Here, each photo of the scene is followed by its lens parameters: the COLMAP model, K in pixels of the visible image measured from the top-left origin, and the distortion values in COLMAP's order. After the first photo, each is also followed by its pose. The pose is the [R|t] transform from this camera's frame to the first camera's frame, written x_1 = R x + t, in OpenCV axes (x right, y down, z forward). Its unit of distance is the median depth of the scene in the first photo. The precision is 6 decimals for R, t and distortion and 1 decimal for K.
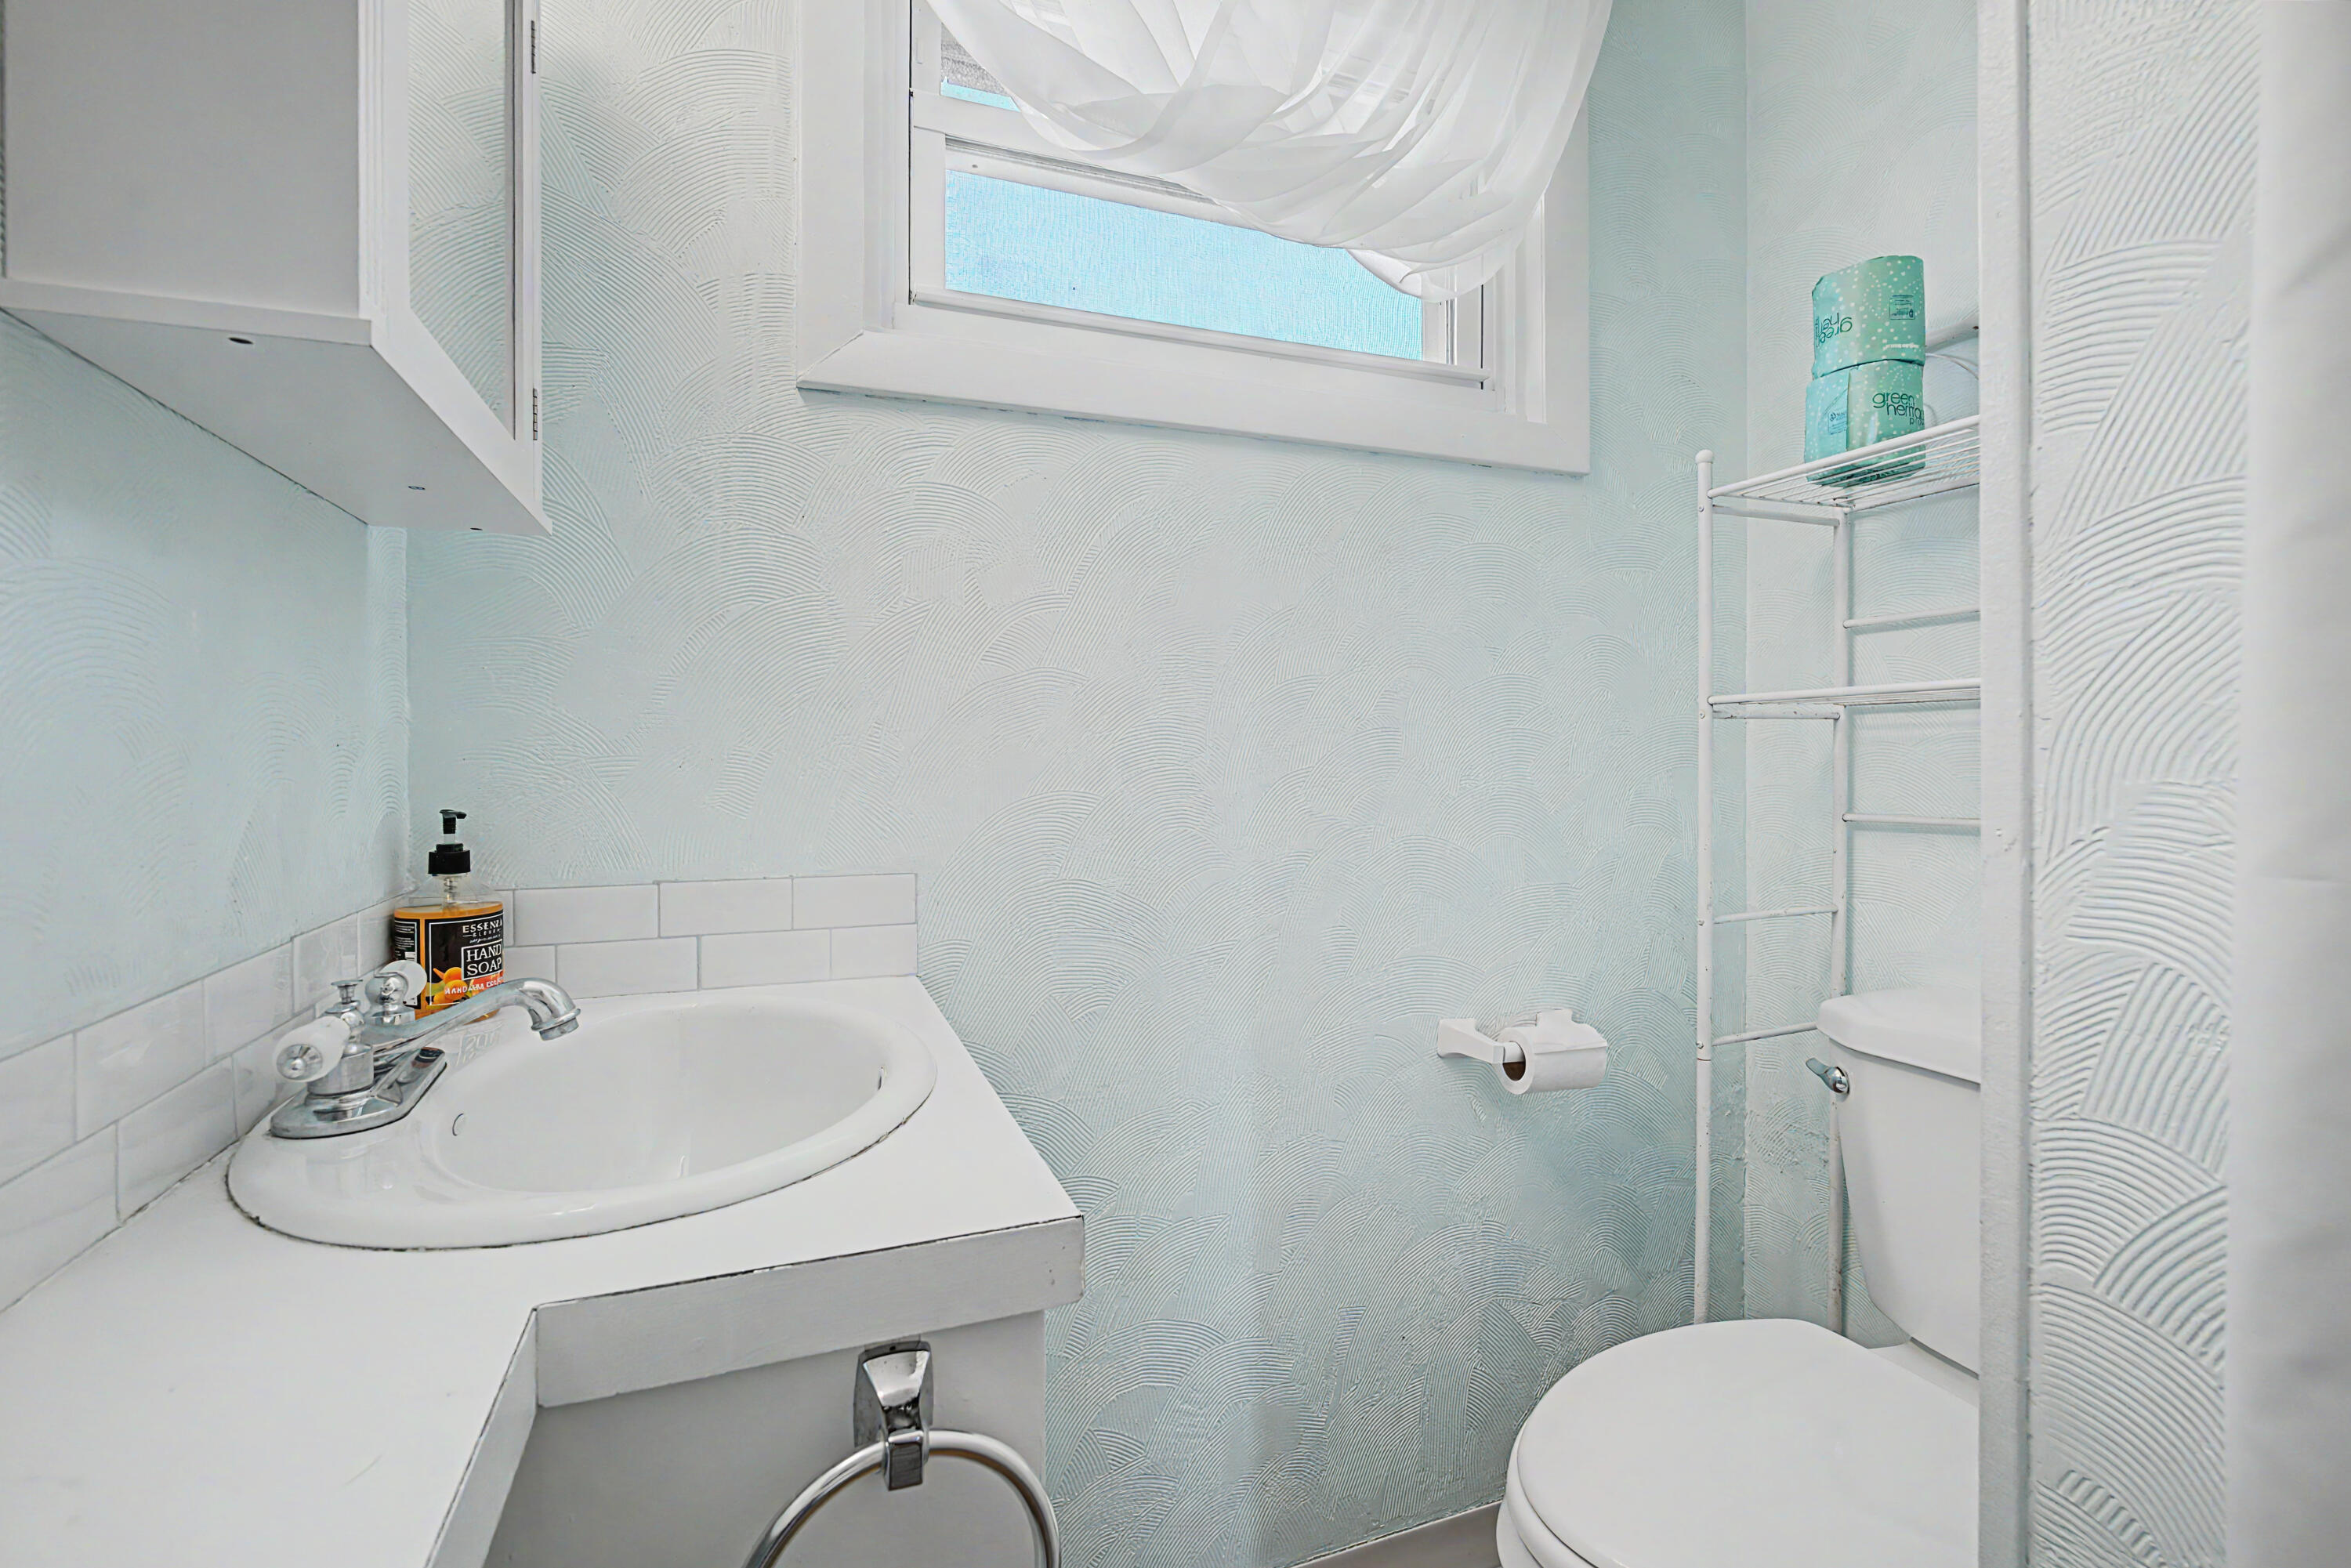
lens RADIAL K [[1059.6, 0, 1170.4], [0, 1059.6, 767.8], [0, 0, 1]] dist [0.003009, 0.000160]
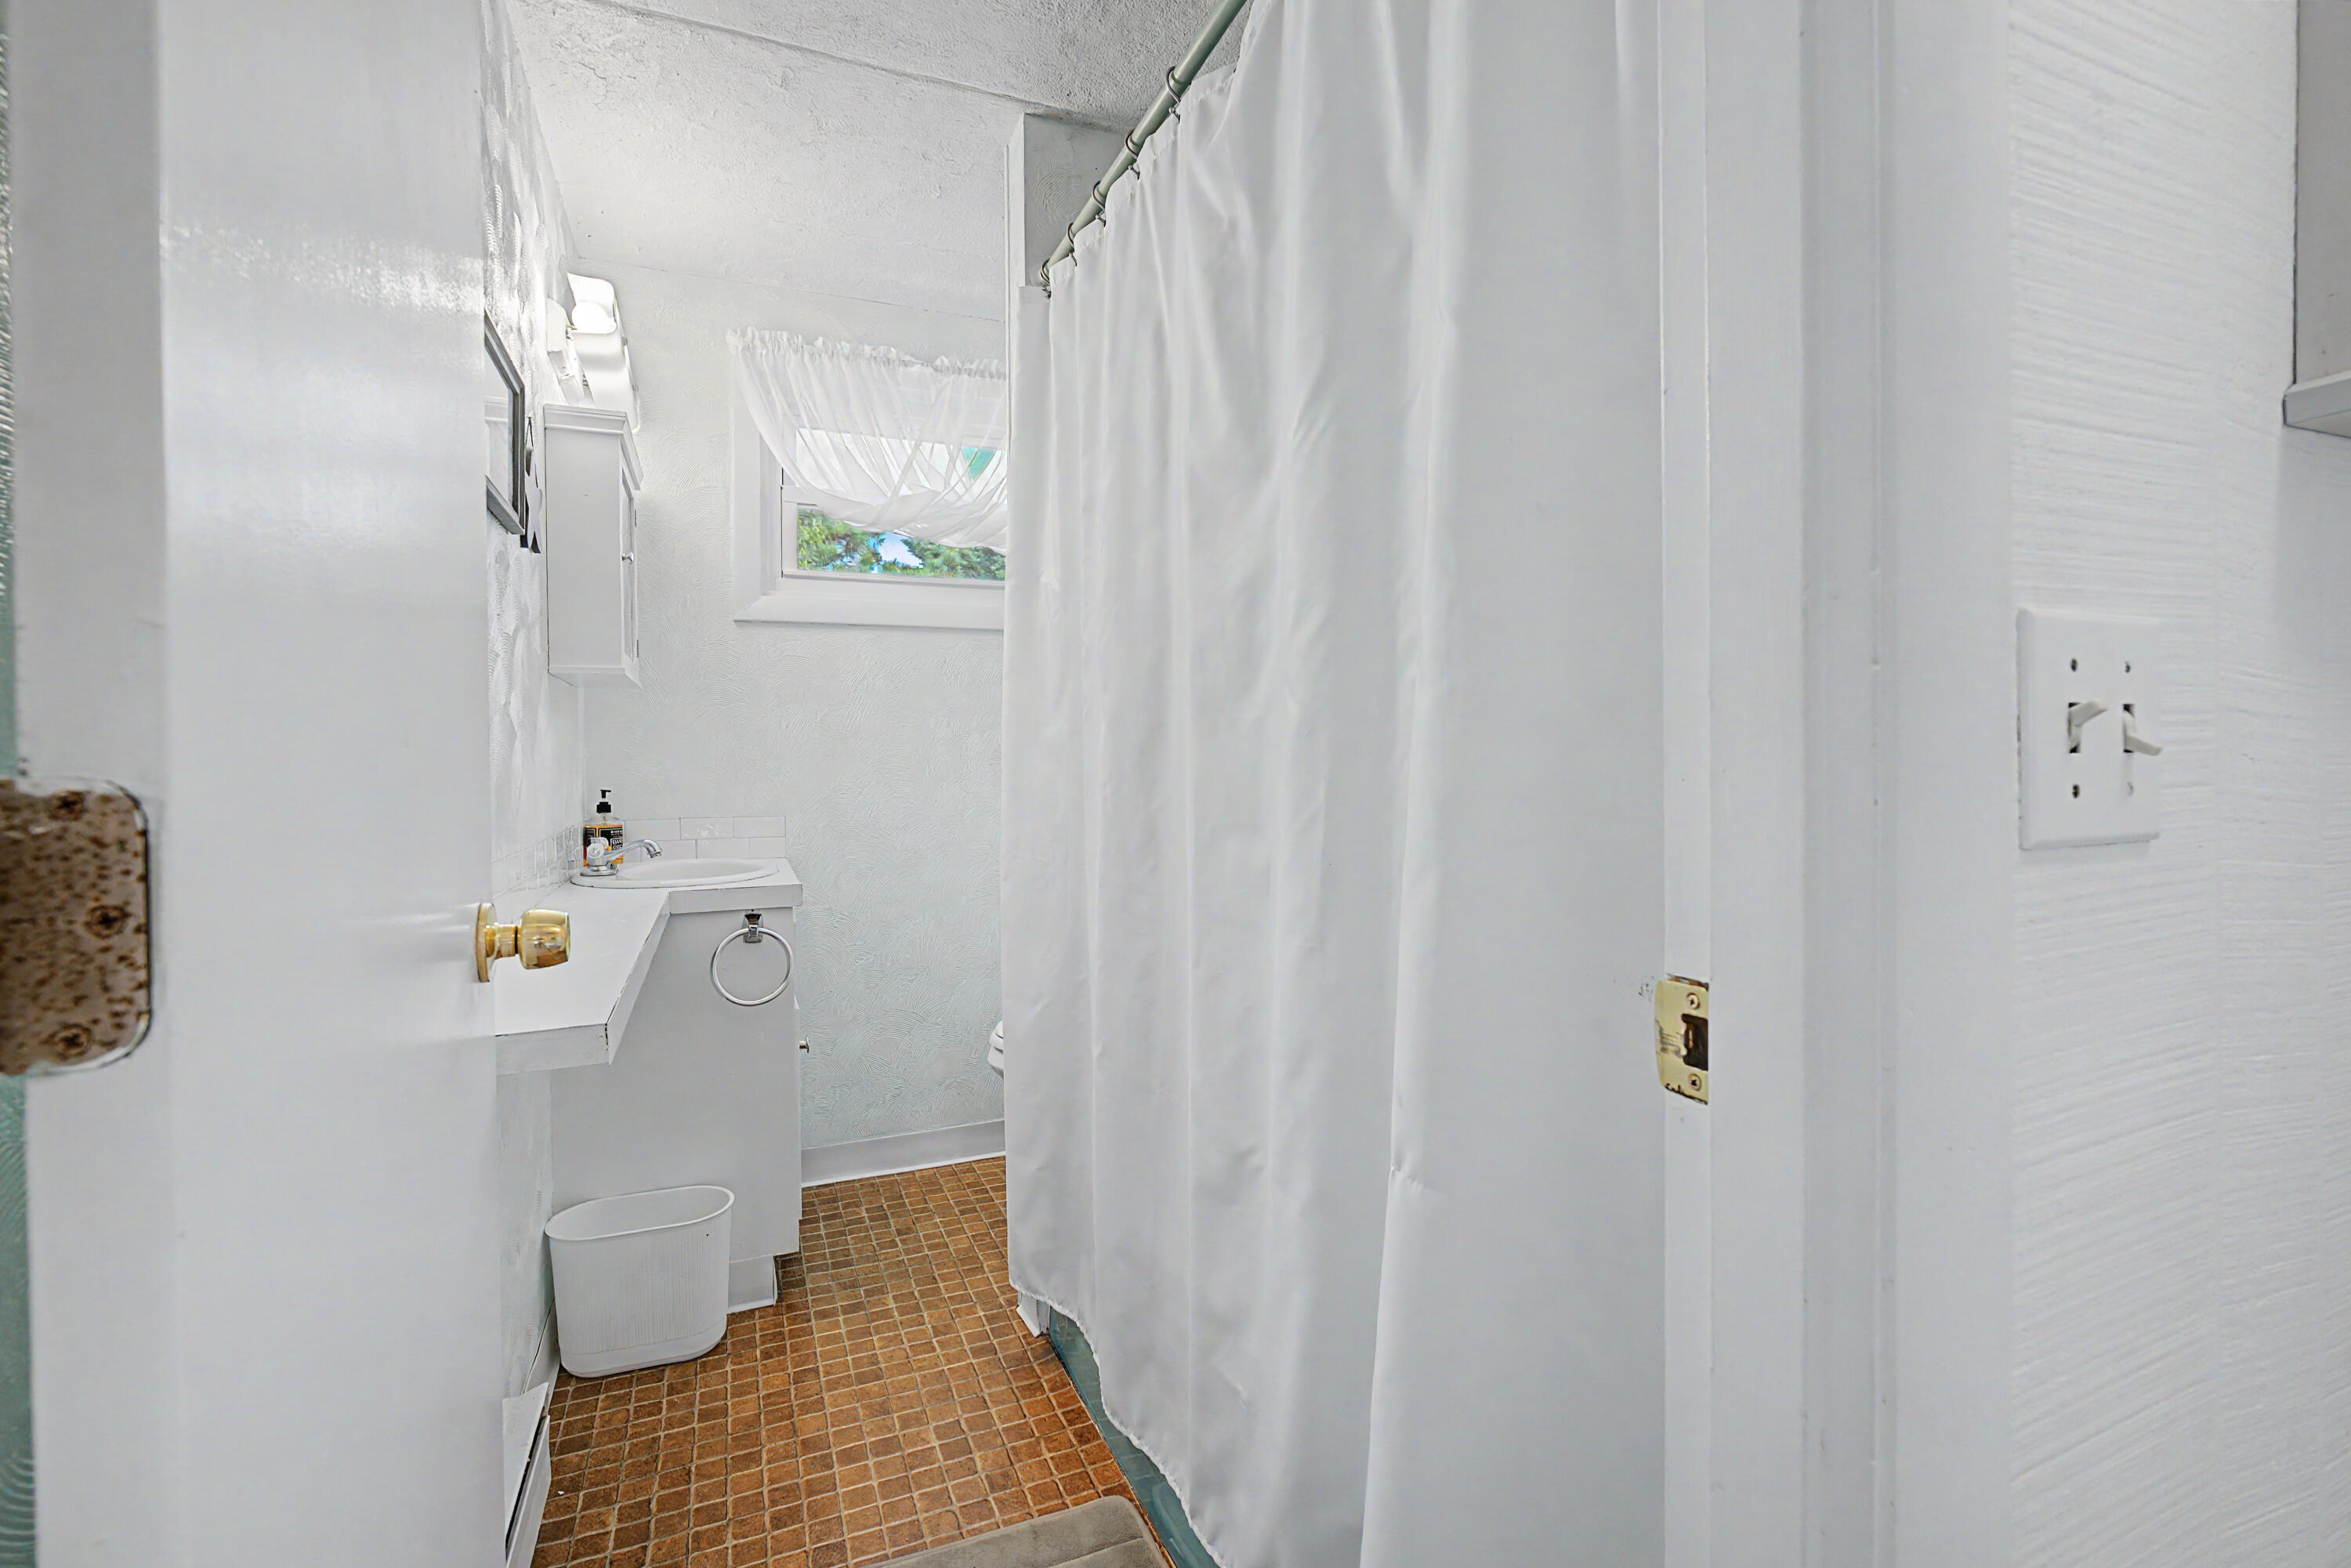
lens RADIAL K [[1059.6, 0, 1178.4], [0, 1059.6, 779.0], [0, 0, 1]] dist [0.003009, 0.000160]
pose [[0.999493, -0.011771, 0.029571, 0.702179], [0.011583, 0.999912, 0.006529, 0.013162], [-0.029645, -0.006184, 0.999541, -1.740841]]
